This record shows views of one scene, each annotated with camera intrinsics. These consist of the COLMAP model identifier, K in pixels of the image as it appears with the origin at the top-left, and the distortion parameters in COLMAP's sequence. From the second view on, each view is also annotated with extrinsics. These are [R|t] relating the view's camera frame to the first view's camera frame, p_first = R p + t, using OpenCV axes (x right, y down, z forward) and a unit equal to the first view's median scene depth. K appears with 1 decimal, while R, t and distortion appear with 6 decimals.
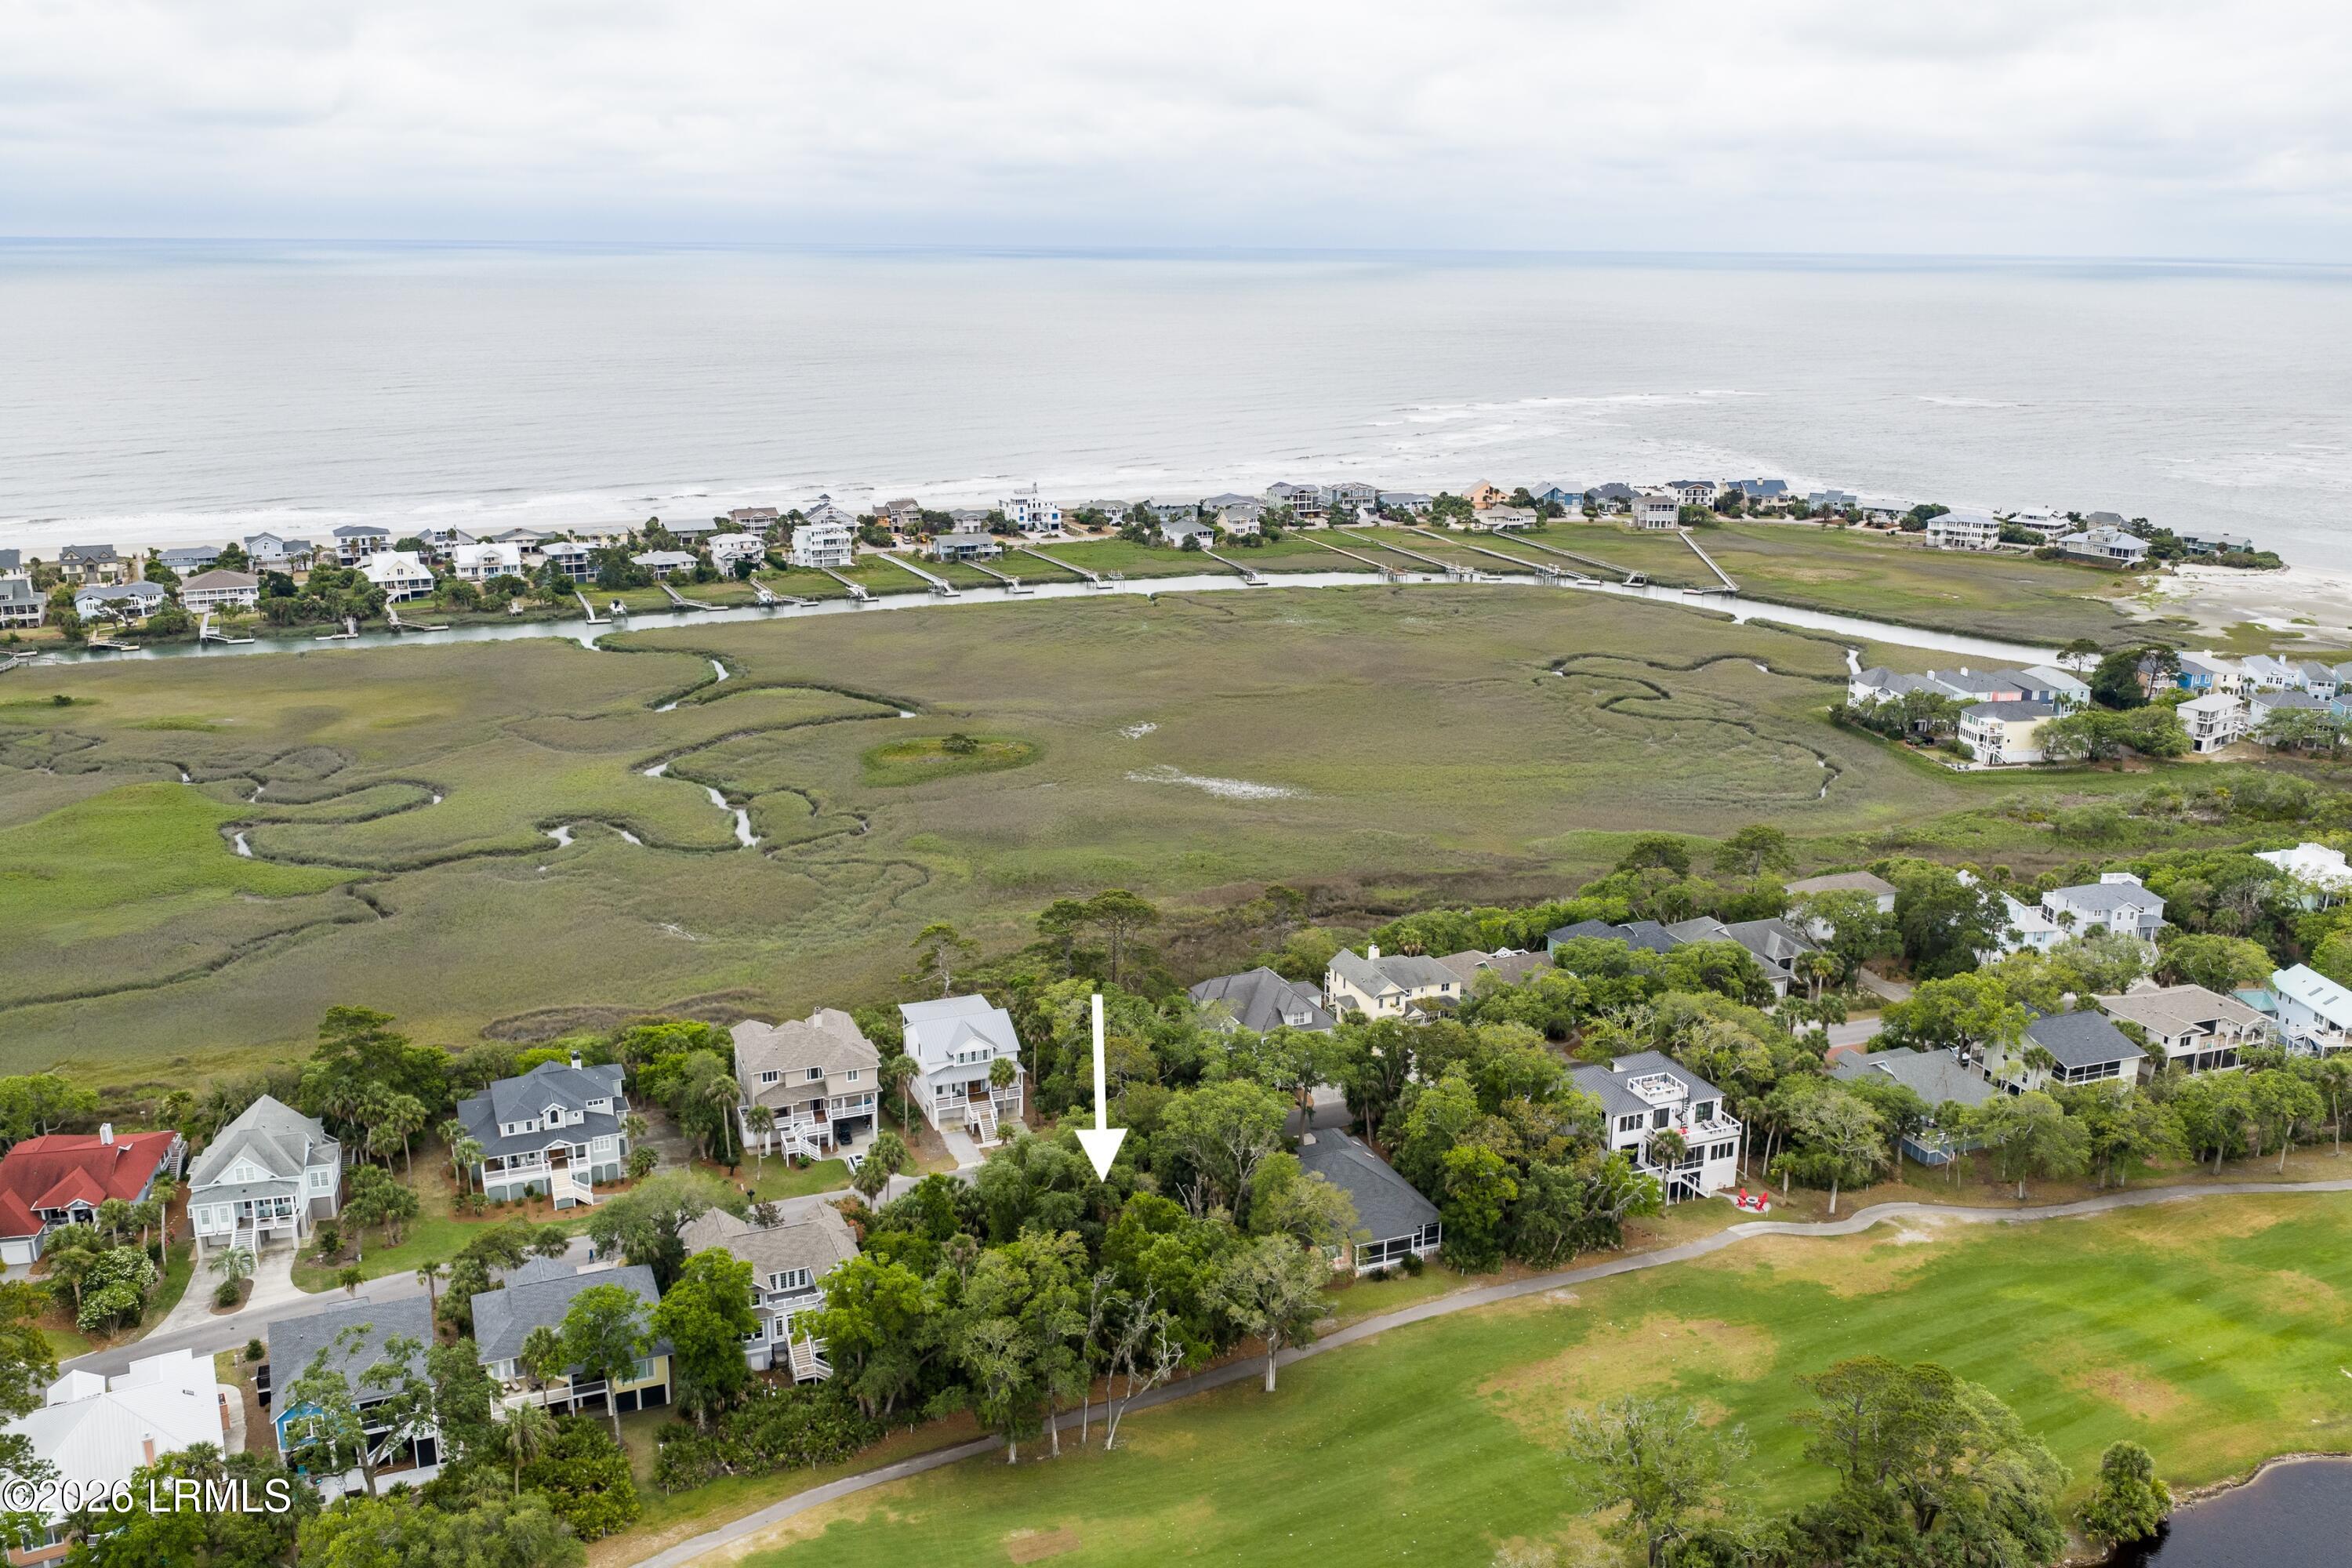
lens RADIAL K [[1974.4, 0, 1176.0], [0, 1974.4, 784.0], [0, 0, 1]] dist [0.031616, -0.067411]
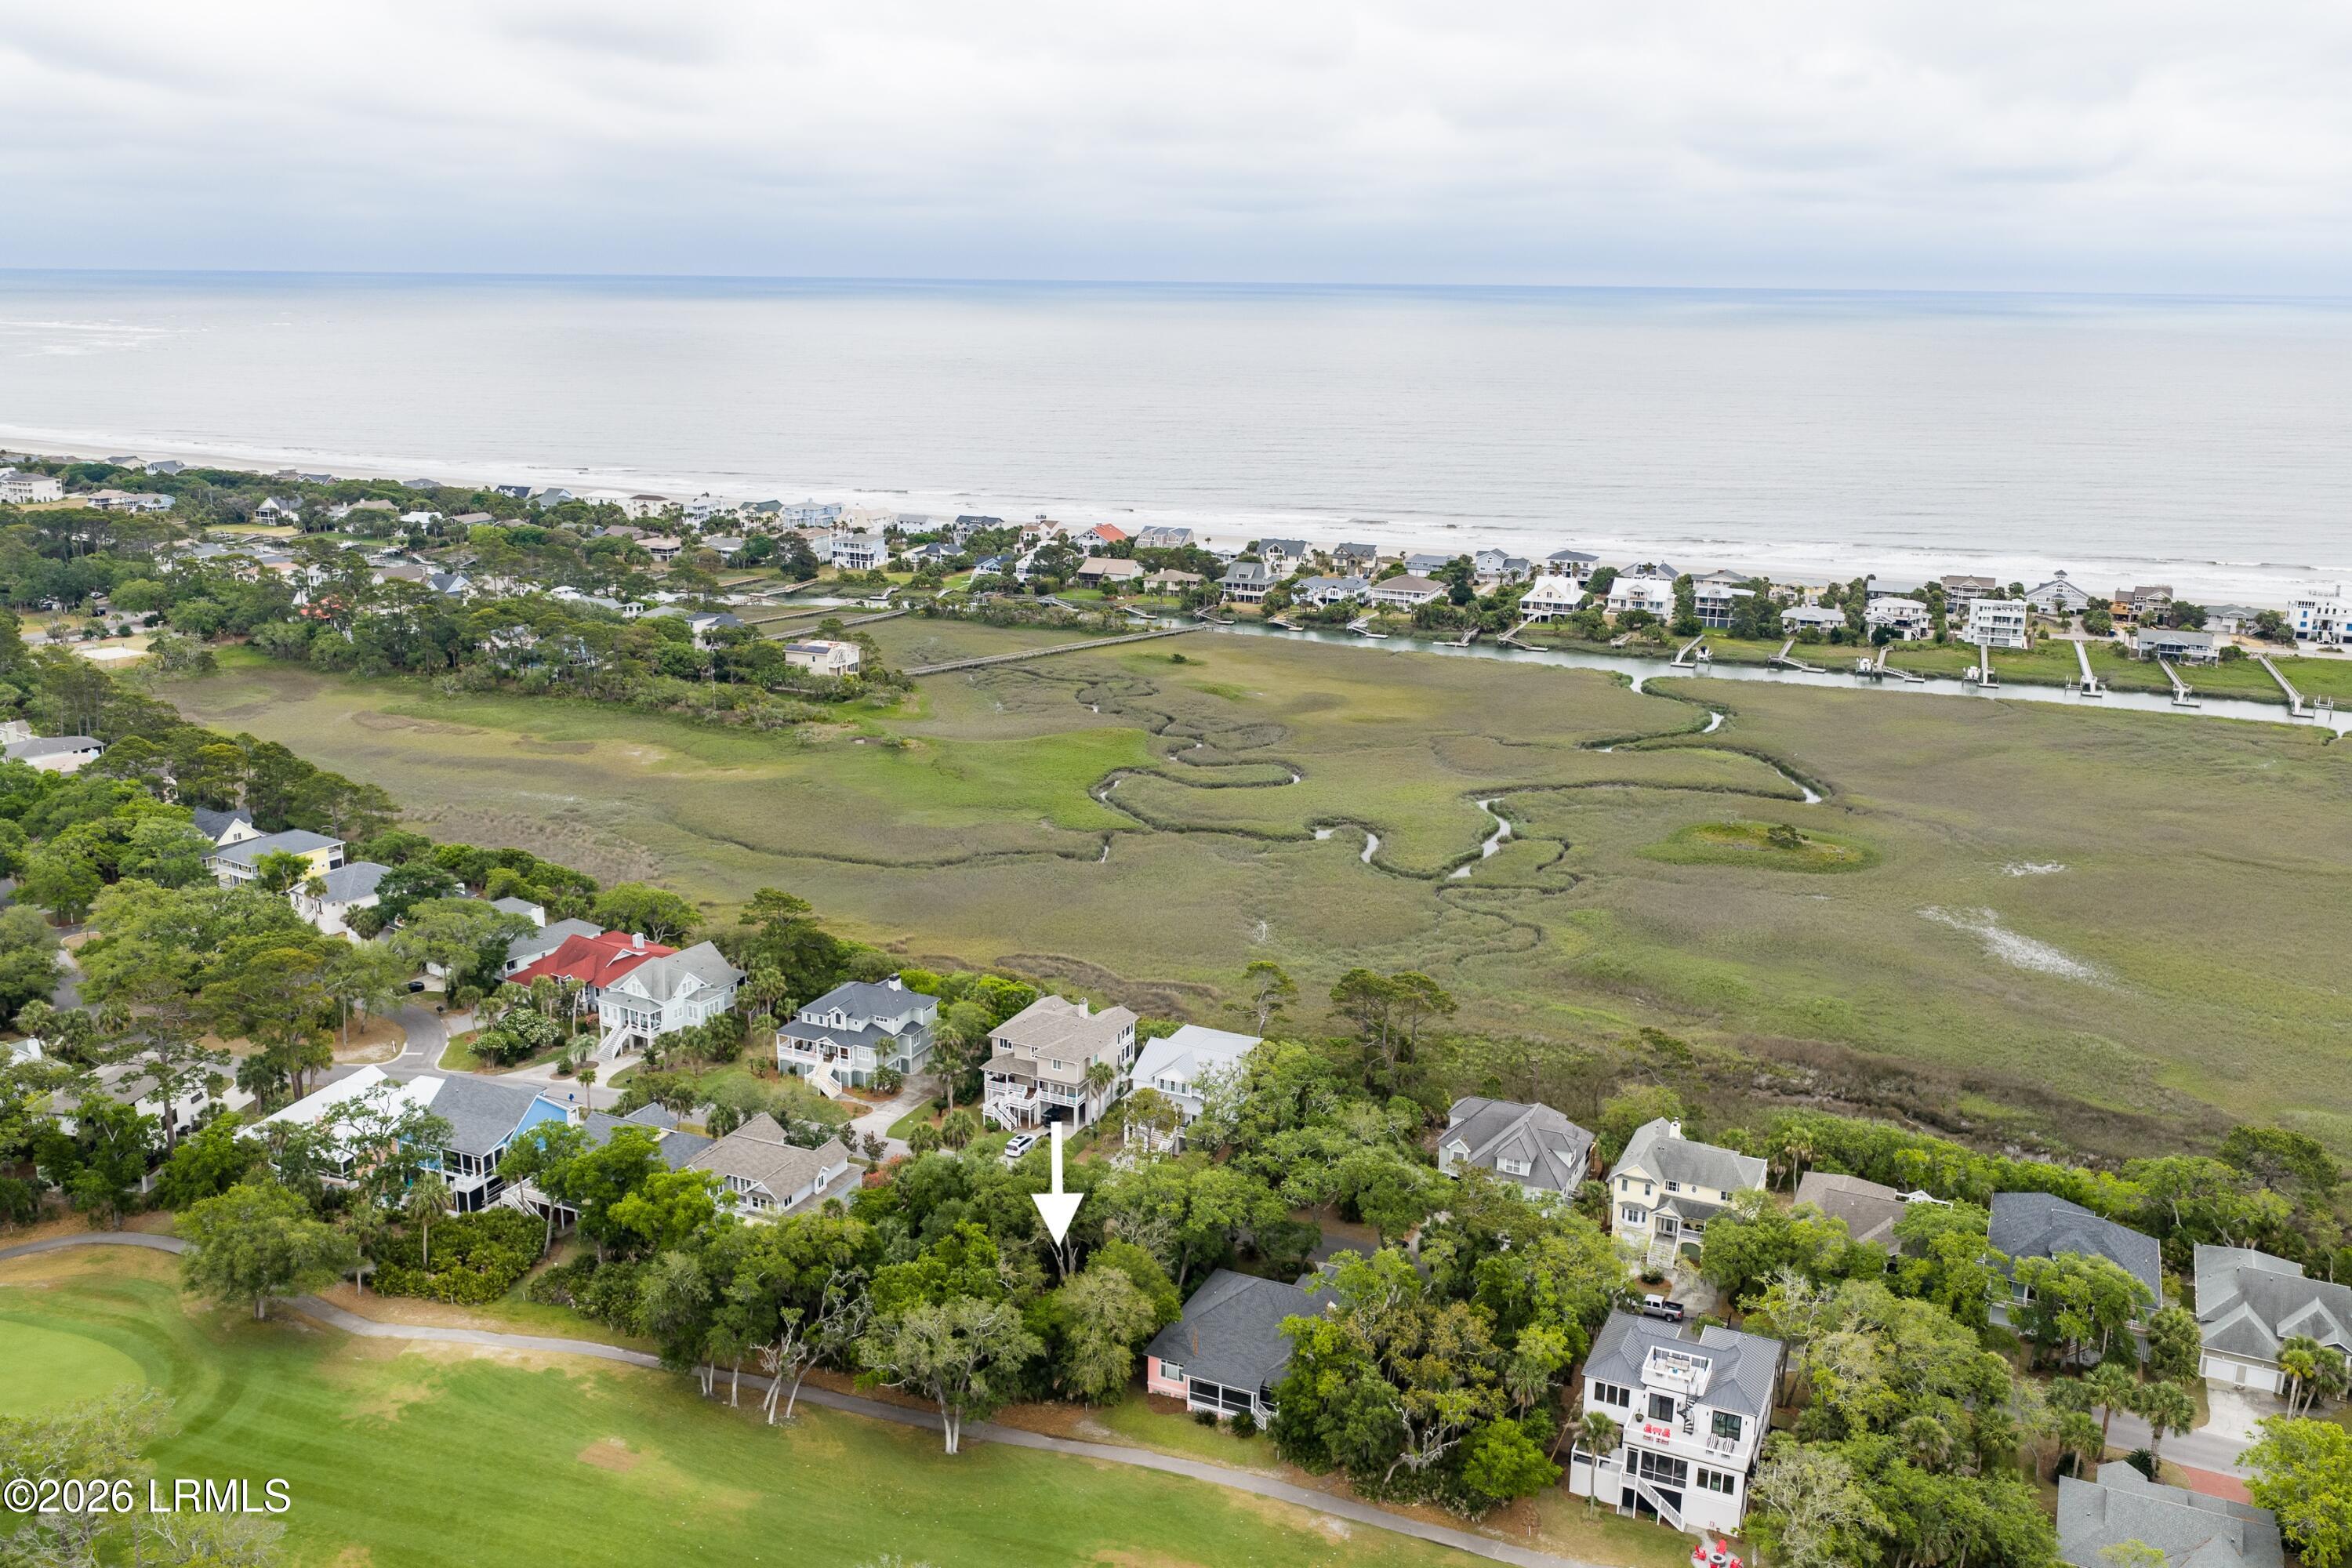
lens RADIAL K [[1974.4, 0, 1176.0], [0, 1974.4, 784.0], [0, 0, 1]] dist [0.031616, -0.067411]
pose [[0.681828, 0.182386, -0.708411, 0.225736], [-0.200219, 0.977968, 0.059080, -0.027699], [0.703579, 0.101554, 0.703323, 0.110289]]
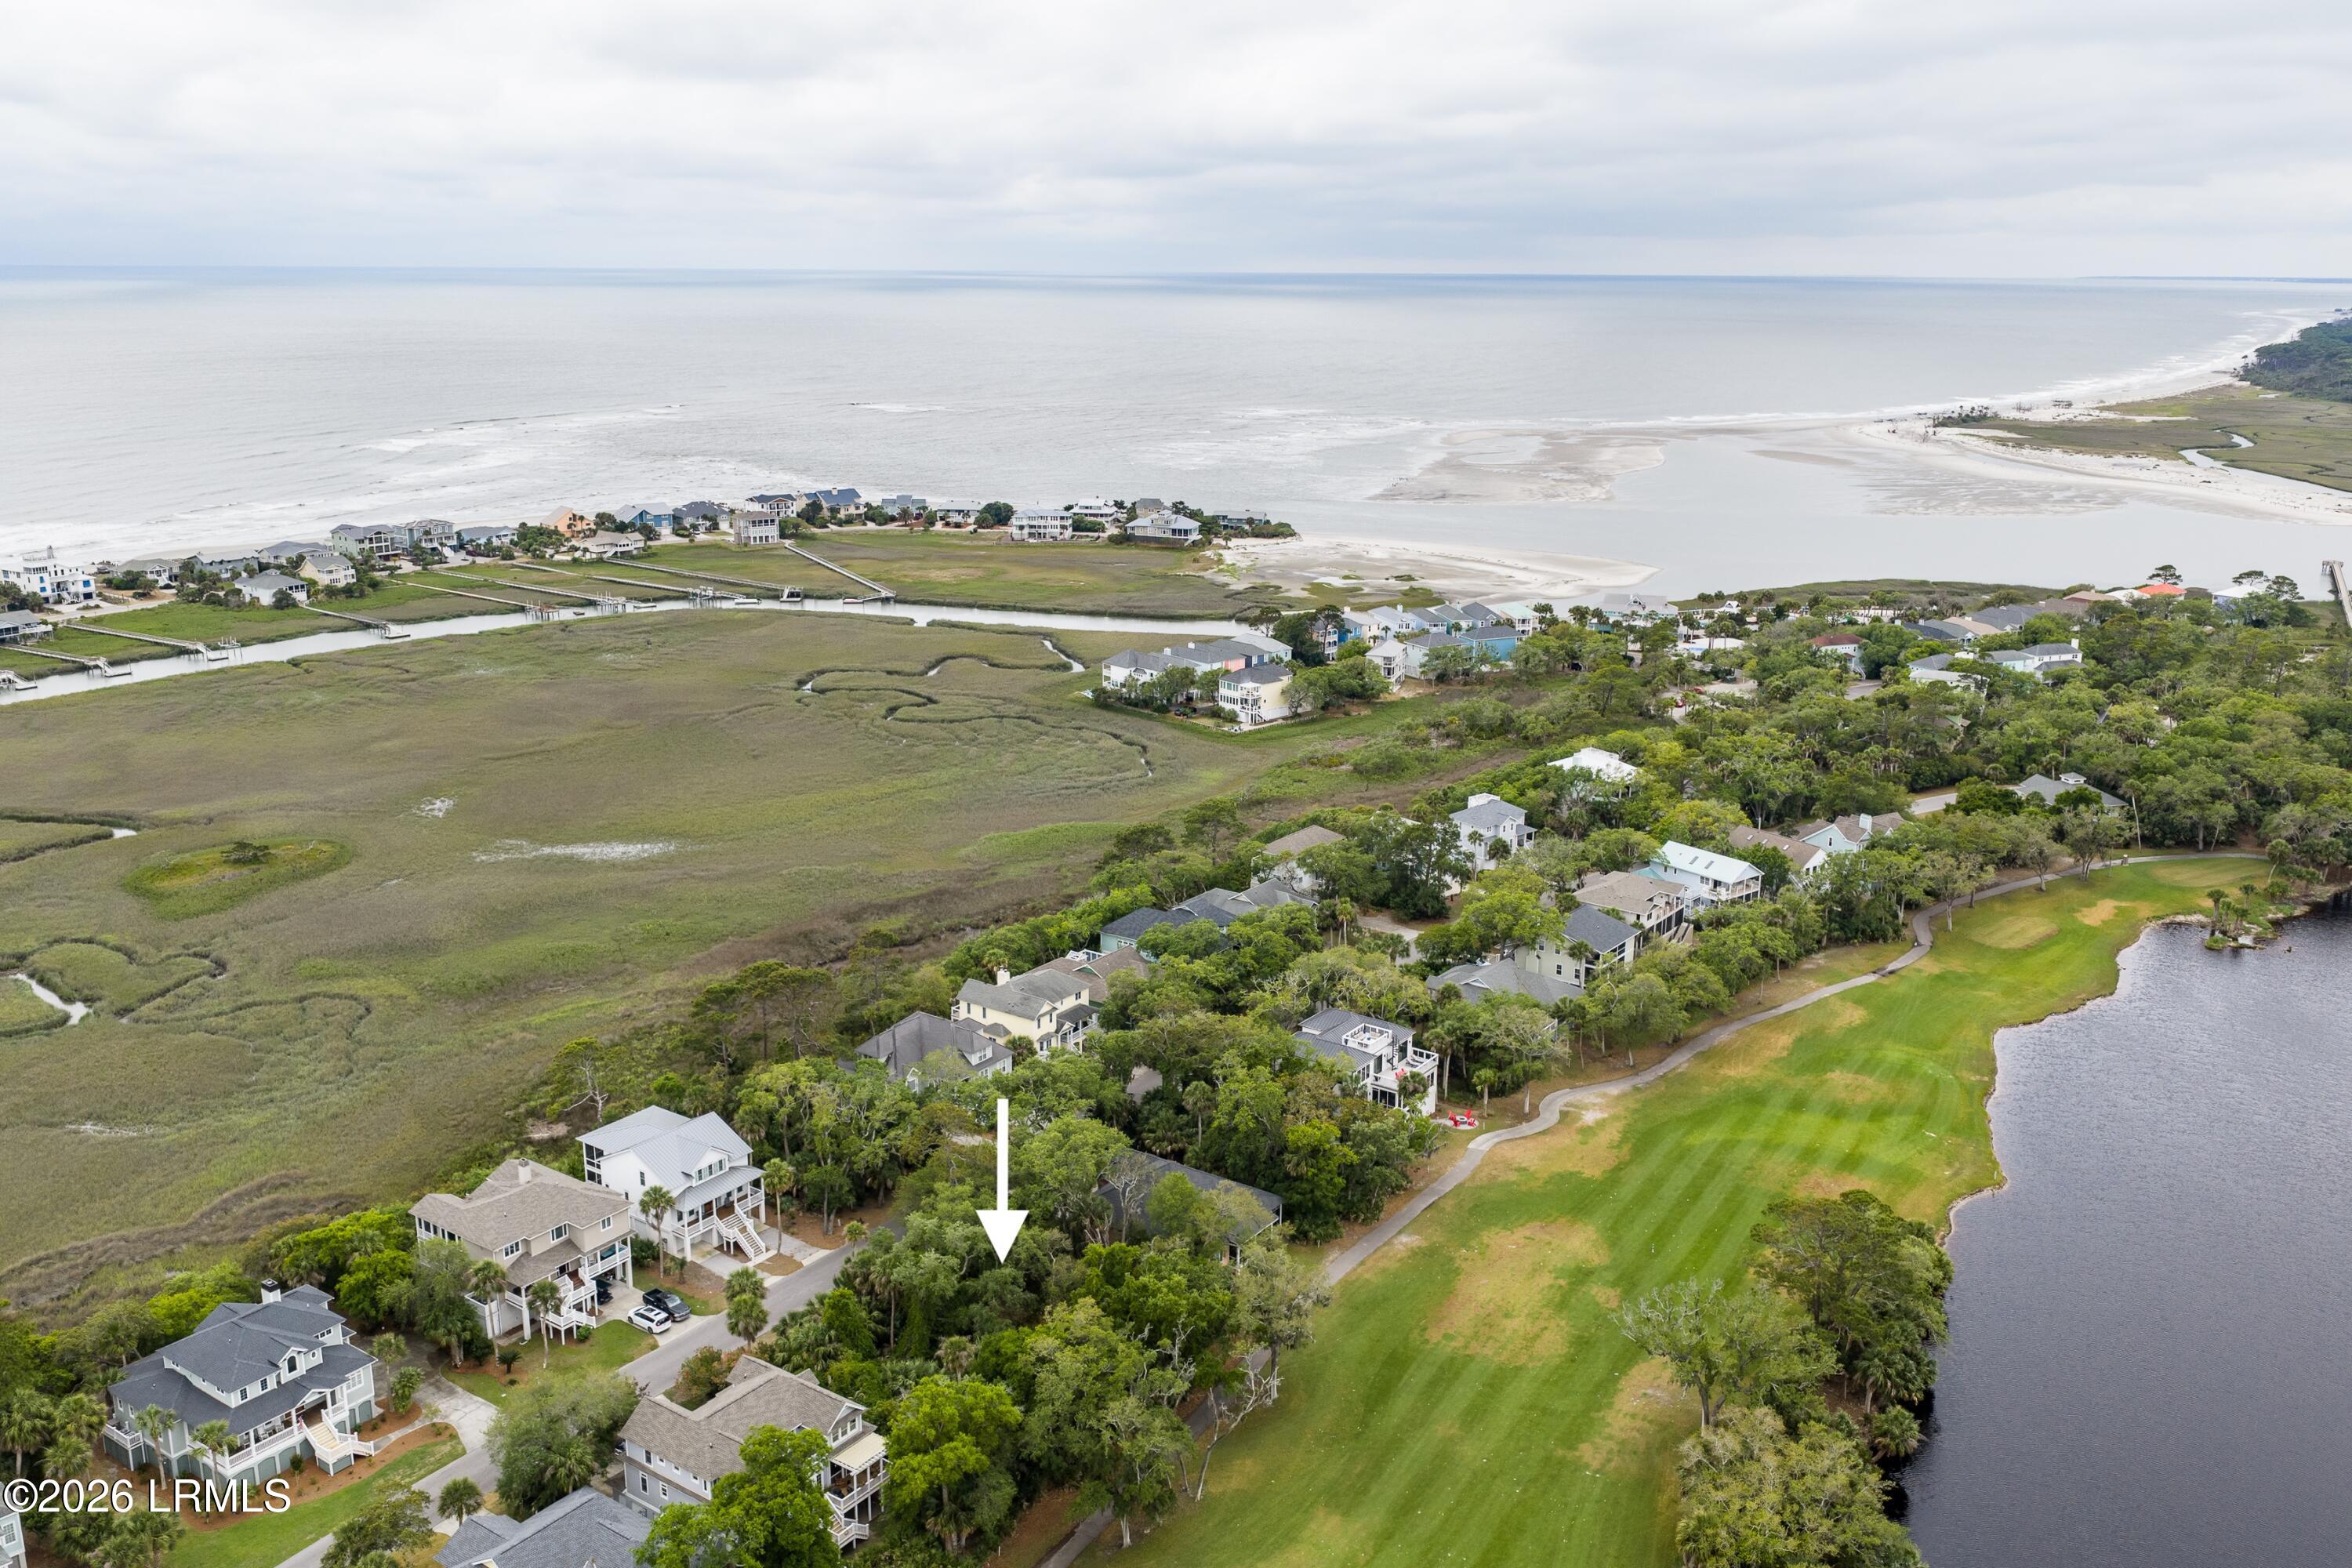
lens RADIAL K [[1974.4, 0, 1176.0], [0, 1974.4, 784.0], [0, 0, 1]] dist [0.031616, -0.067411]
pose [[0.839131, -0.141795, 0.525123, -0.145024], [0.145480, 0.988759, 0.034516, -0.013999], [-0.524114, 0.047432, 0.850326, 0.045070]]
